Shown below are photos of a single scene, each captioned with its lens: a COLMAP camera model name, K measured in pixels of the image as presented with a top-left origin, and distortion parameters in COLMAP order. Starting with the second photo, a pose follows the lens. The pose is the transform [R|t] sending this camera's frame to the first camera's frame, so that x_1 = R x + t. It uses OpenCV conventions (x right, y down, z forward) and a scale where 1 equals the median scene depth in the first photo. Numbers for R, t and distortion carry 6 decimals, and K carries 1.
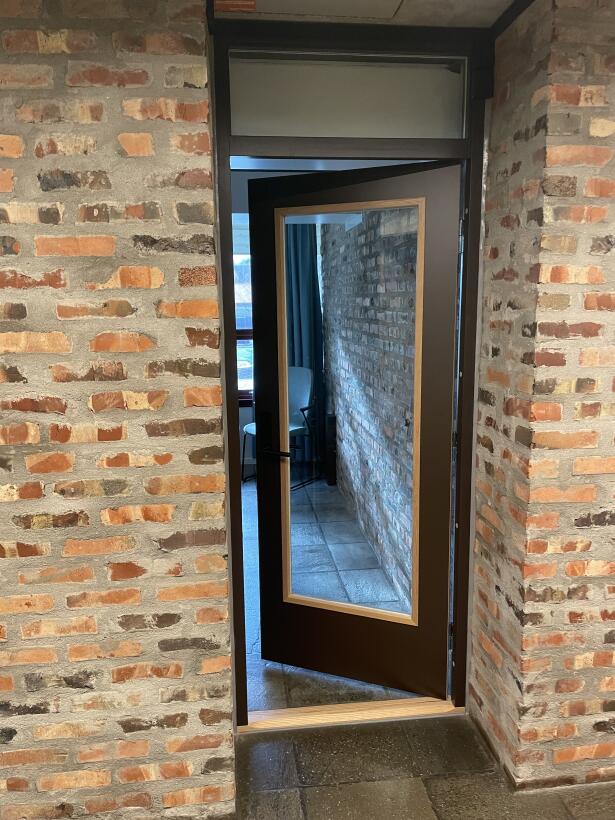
lens RADIAL K [[618.0, 0, 306.6], [0, 618.0, 410.8], [0, 0, 1]] dist [0.049730, -0.050269]
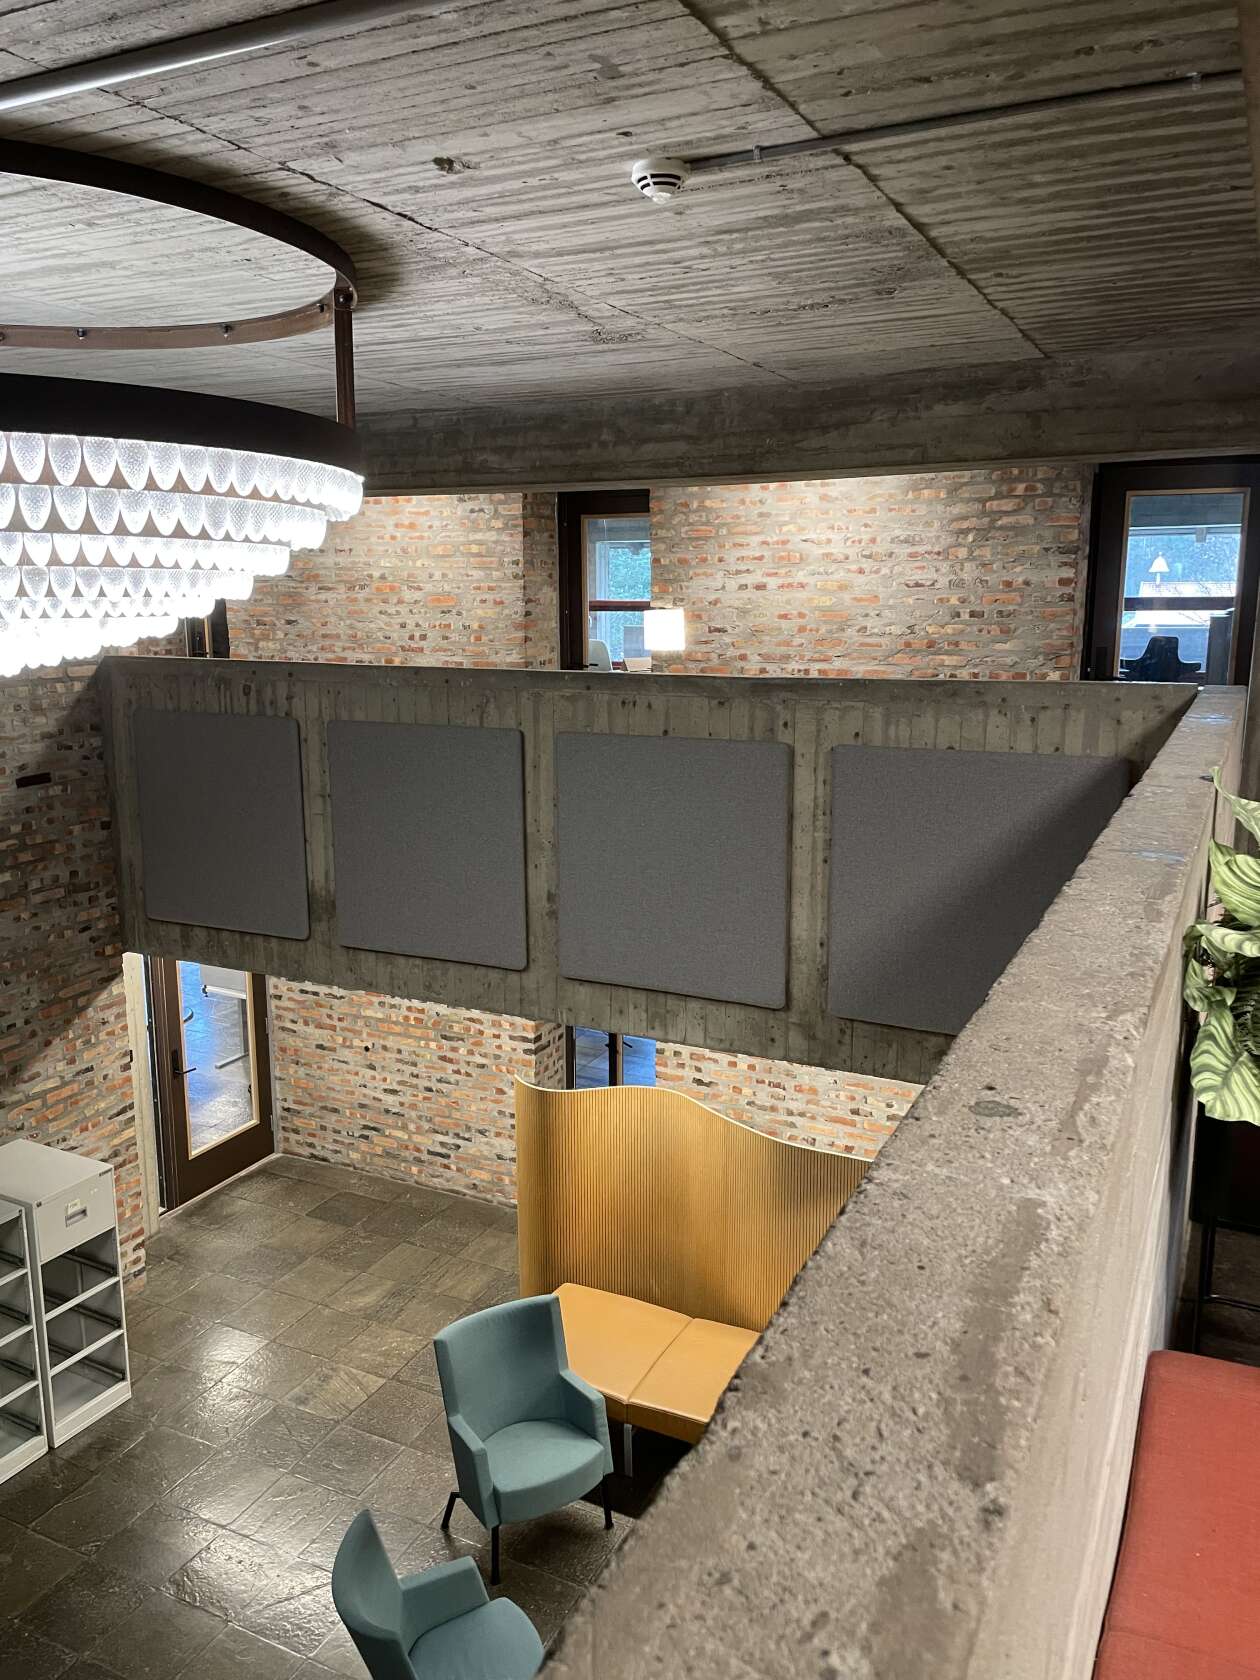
lens RADIAL K [[1266.2, 0, 640.5], [0, 1266.2, 838.4], [0, 0, 1]] dist [0.049730, -0.050269]
pose [[0.843361, 0.114700, -0.524963, 2.739398], [-0.103423, 0.993335, 0.050884, -1.064157], [0.527300, 0.011380, 0.849603, -3.019212]]
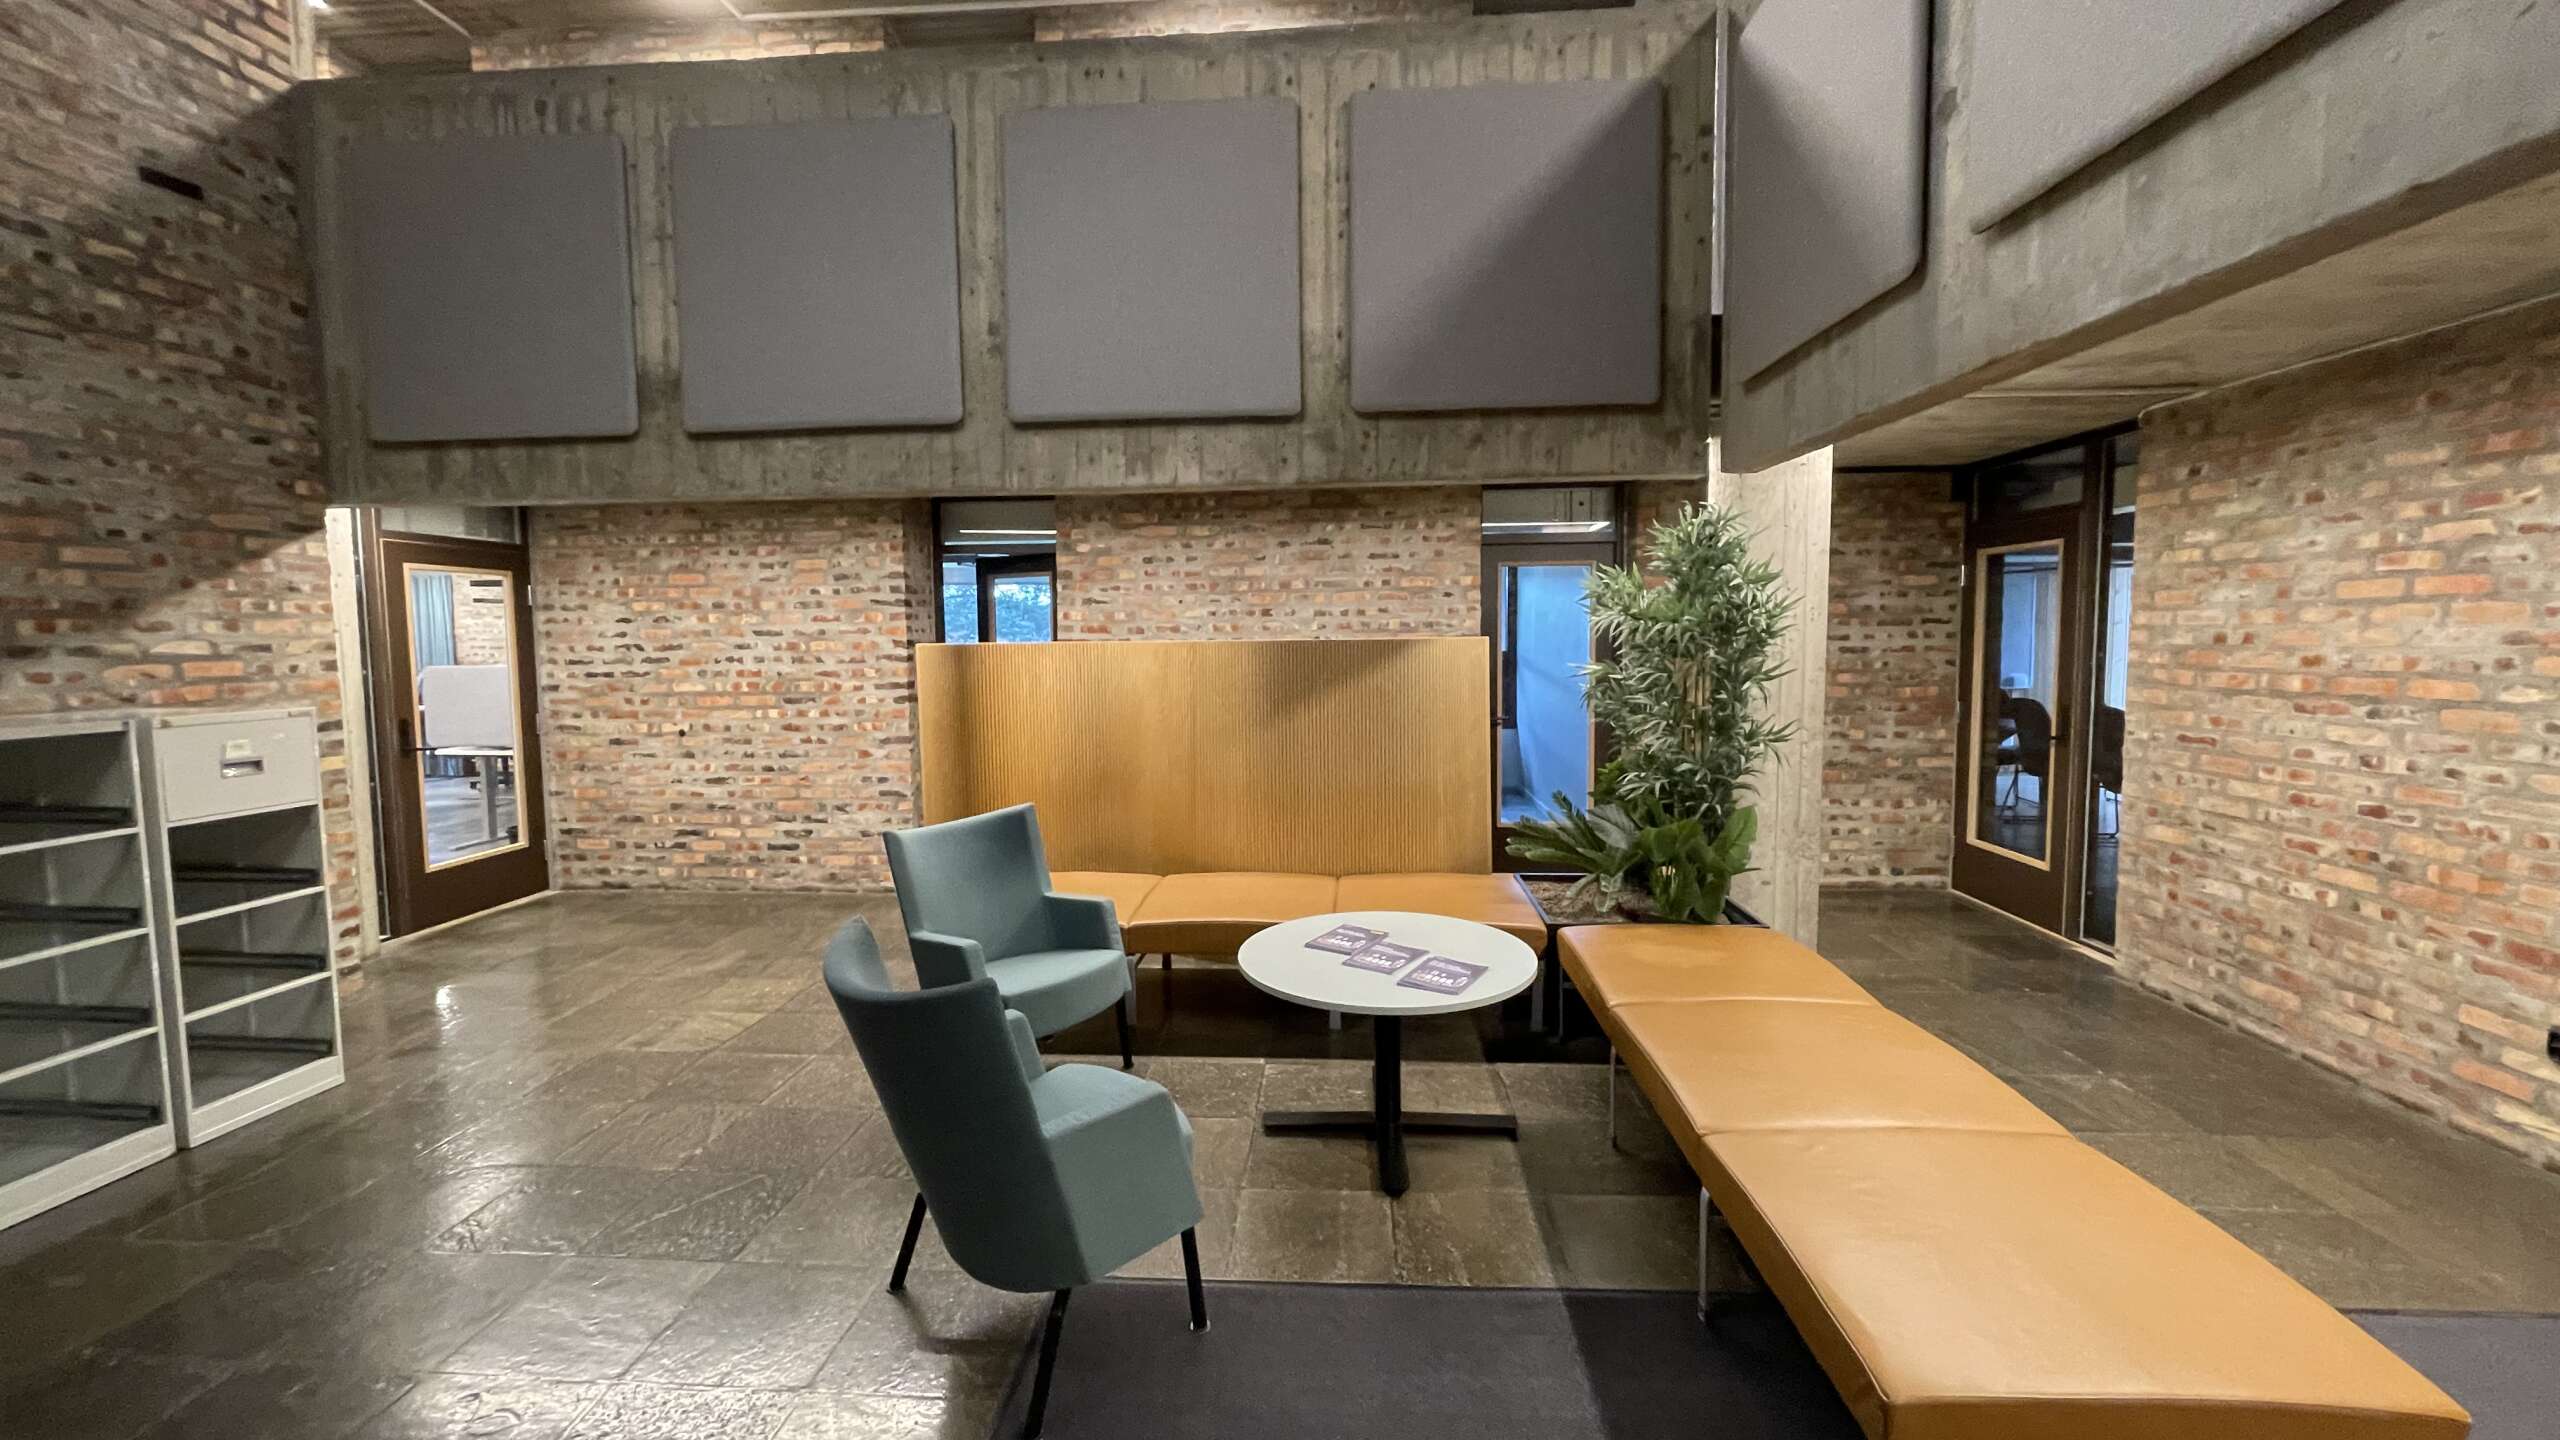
lens RADIAL K [[1020.1, 0, 1270.6], [0, 1020.1, 708.9], [0, 0, 1]] dist [-0.004923, 0.000379]
pose [[0.983757, 0.018481, -0.178553, 1.732964], [-0.035259, 0.995203, -0.091257, 0.383168], [0.176010, 0.096070, 0.979689, -2.225708]]
